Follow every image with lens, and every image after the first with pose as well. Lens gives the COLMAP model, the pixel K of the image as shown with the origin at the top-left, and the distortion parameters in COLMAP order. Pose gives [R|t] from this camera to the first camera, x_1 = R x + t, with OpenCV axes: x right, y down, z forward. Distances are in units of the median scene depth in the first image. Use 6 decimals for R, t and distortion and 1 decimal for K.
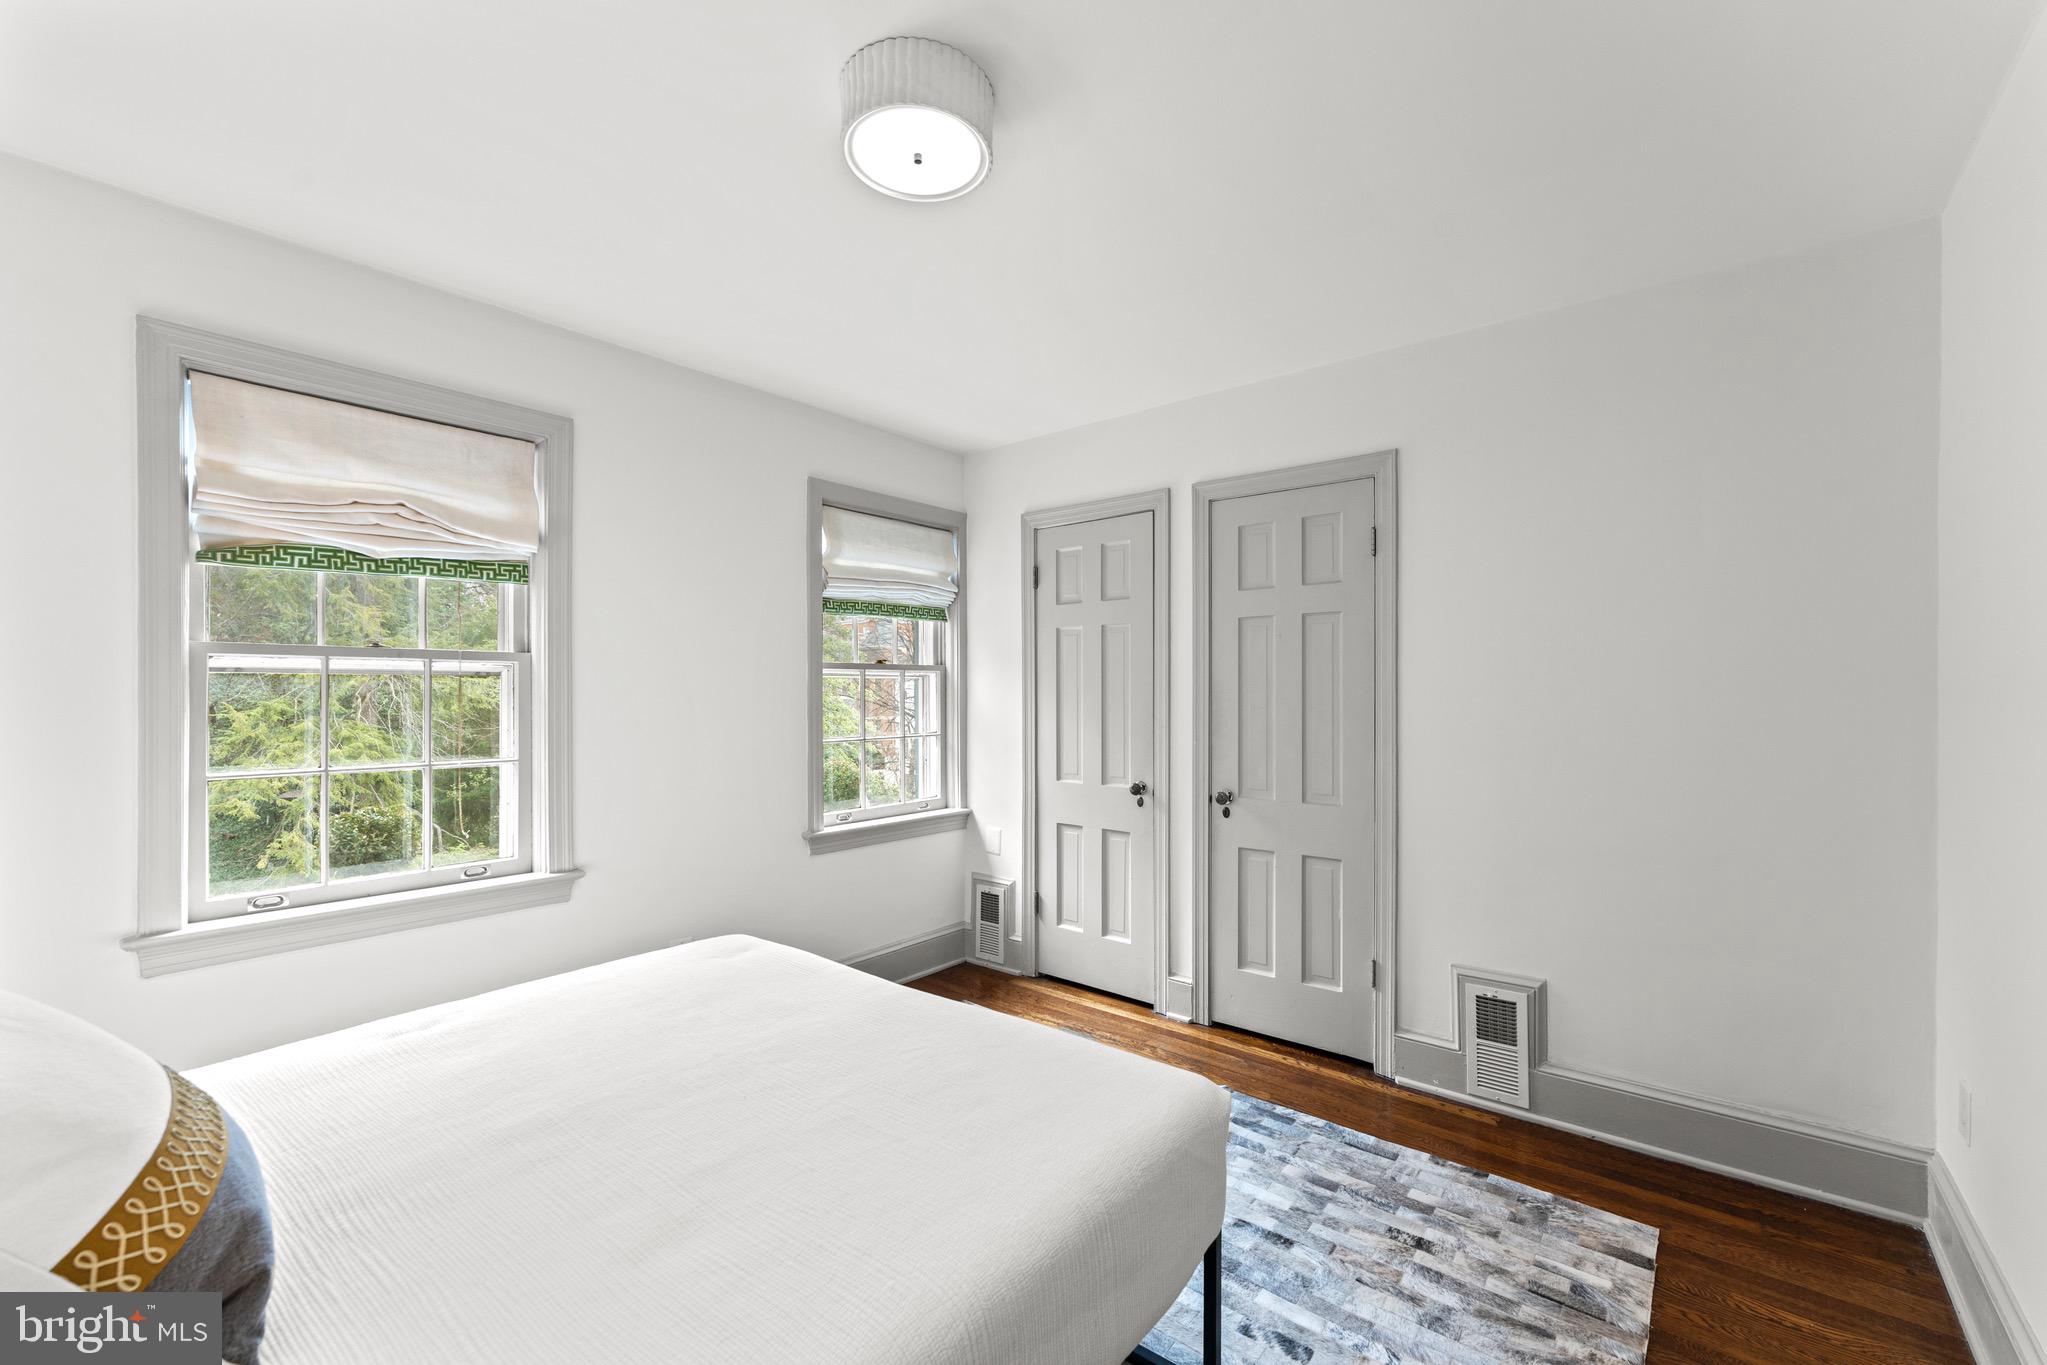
lens RADIAL K [[815.1, 0, 1026.5], [0, 815.1, 686.8], [0, 0, 1]] dist [0.000917, 0.000203]
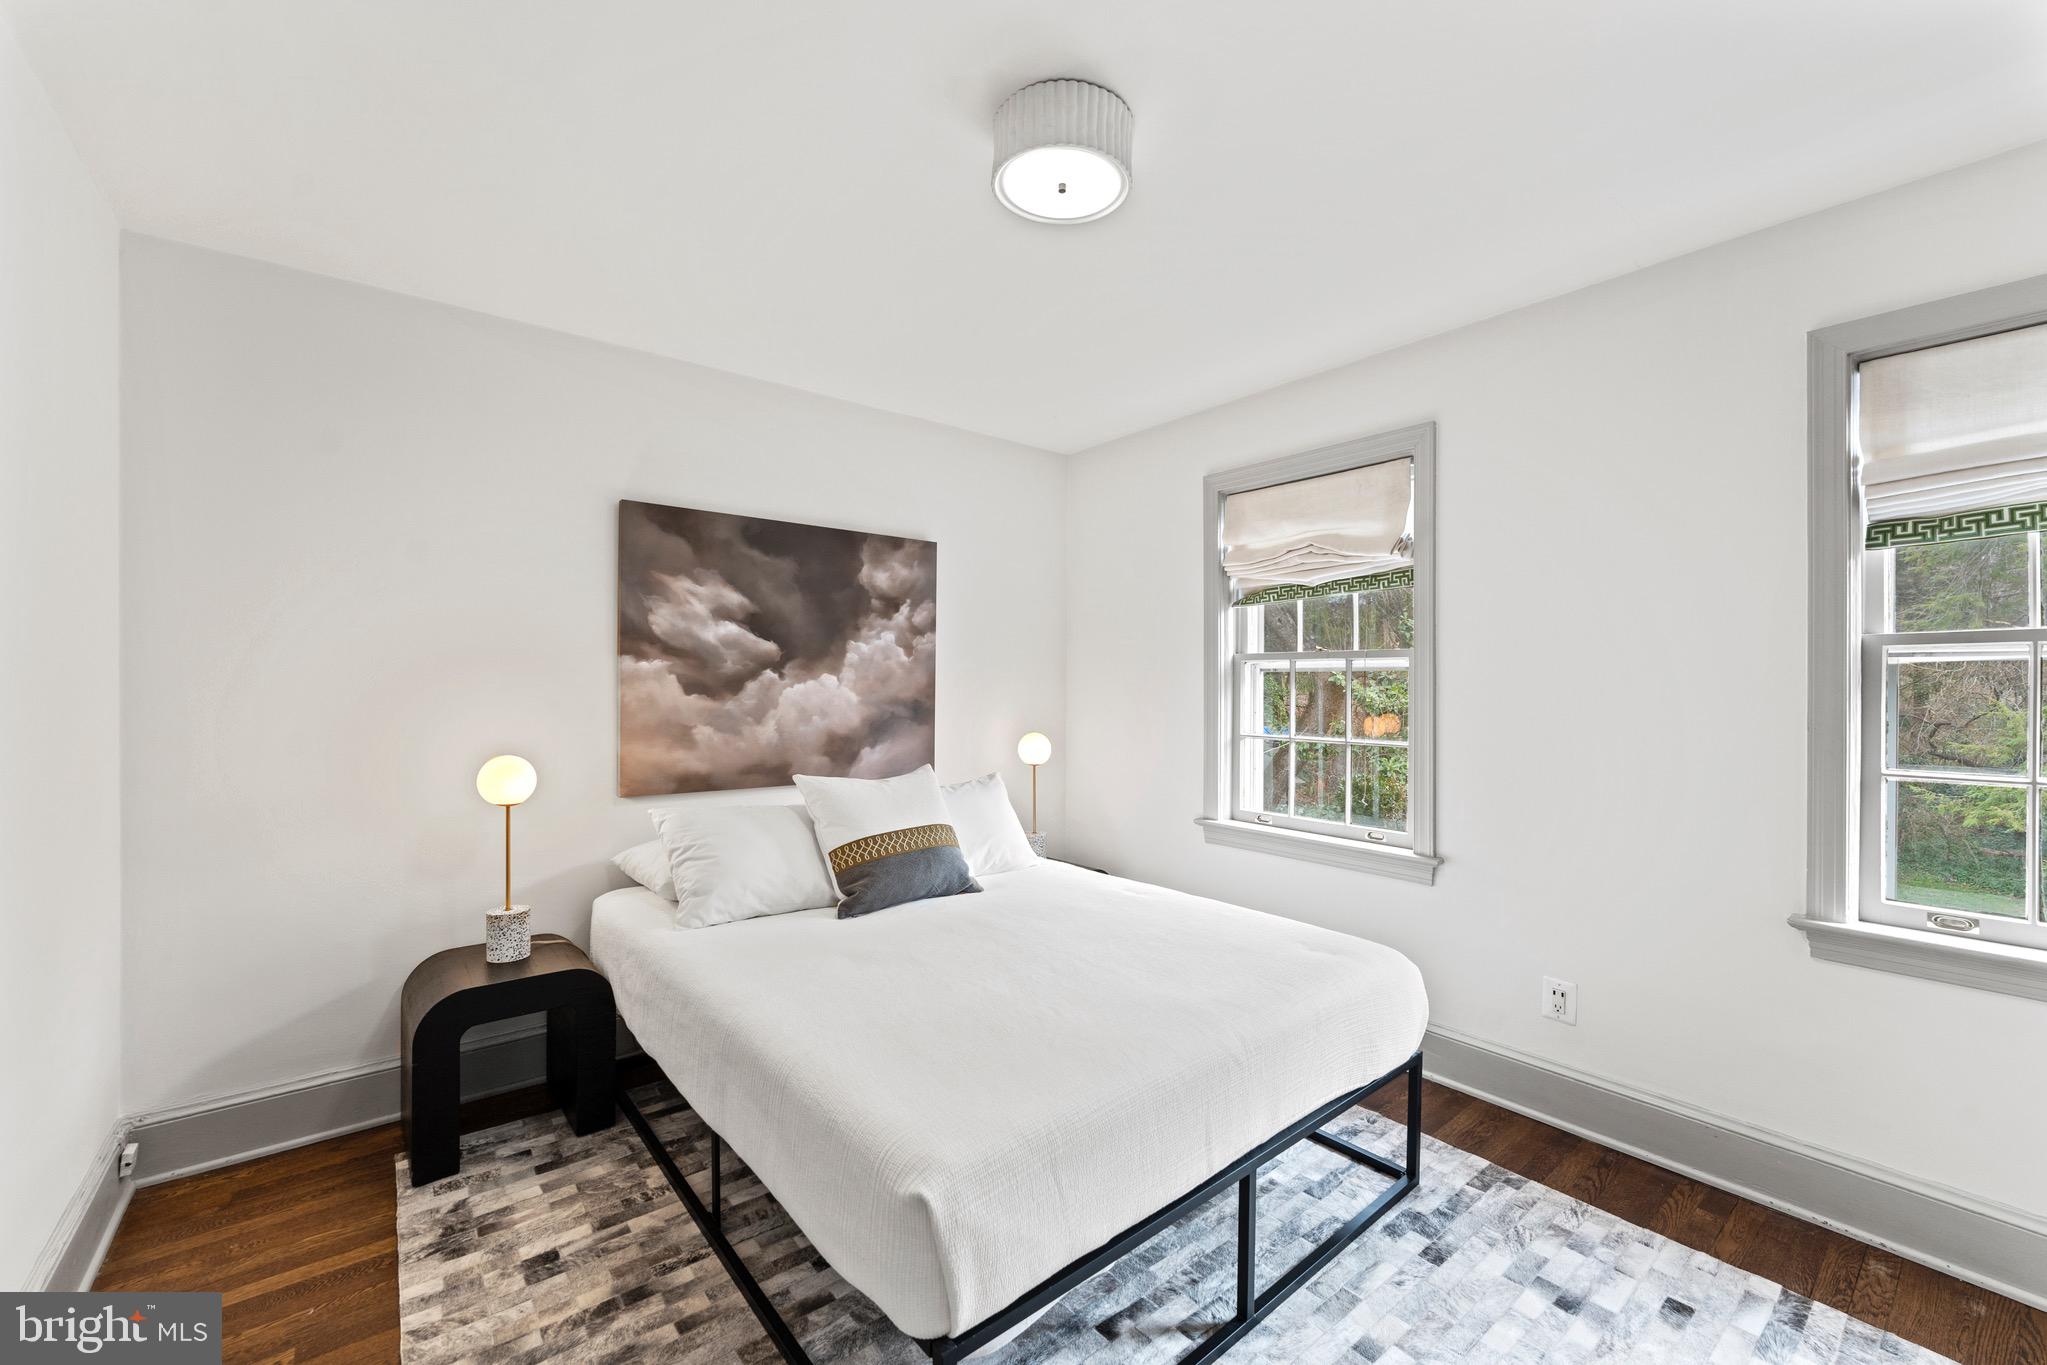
lens RADIAL K [[815.1, 0, 1027.8], [0, 815.1, 688.3], [0, 0, 1]] dist [0.000917, 0.000203]
pose [[-0.181566, 0.006849, -0.983355, 0.566961], [0.003521, 0.999974, 0.006314, 0.001911], [0.983372, -0.002316, -0.181586, 0.694768]]
